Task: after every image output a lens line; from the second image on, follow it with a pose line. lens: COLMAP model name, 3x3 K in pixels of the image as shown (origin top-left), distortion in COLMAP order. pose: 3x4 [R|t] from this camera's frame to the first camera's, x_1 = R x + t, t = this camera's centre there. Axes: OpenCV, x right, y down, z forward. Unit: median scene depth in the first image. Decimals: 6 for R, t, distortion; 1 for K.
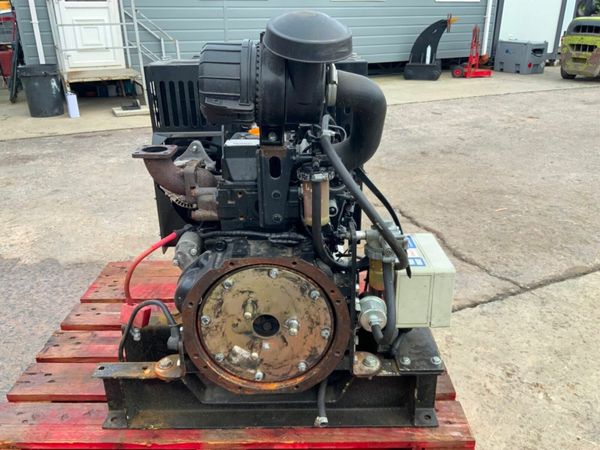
lens RADIAL K [[497.6, 0, 300.0], [0, 497.6, 225.0], [0, 0, 1]] dist [0.095830, -0.166021]
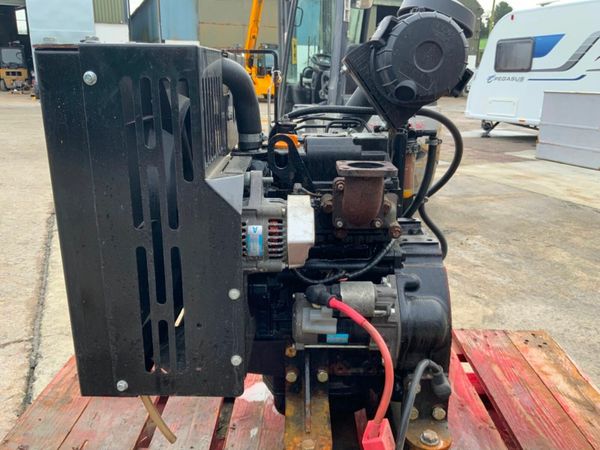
lens RADIAL K [[497.6, 0, 300.0], [0, 497.6, 225.0], [0, 0, 1]] dist [0.095830, -0.166021]
pose [[0.006459, -0.275798, 0.961194, -0.100859], [0.374935, 0.891759, 0.253356, -0.029501], [-0.927028, 0.358749, 0.109166, 0.108221]]
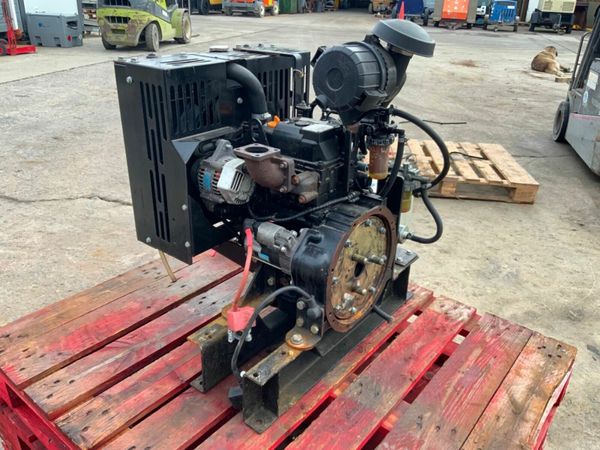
lens RADIAL K [[497.6, 0, 300.0], [0, 497.6, 225.0], [0, 0, 1]] dist [0.095830, -0.166021]
pose [[0.619392, -0.304532, 0.723611, -0.109795], [0.265819, 0.948611, 0.171690, -0.016698], [-0.738711, 0.086006, 0.668513, 0.027097]]
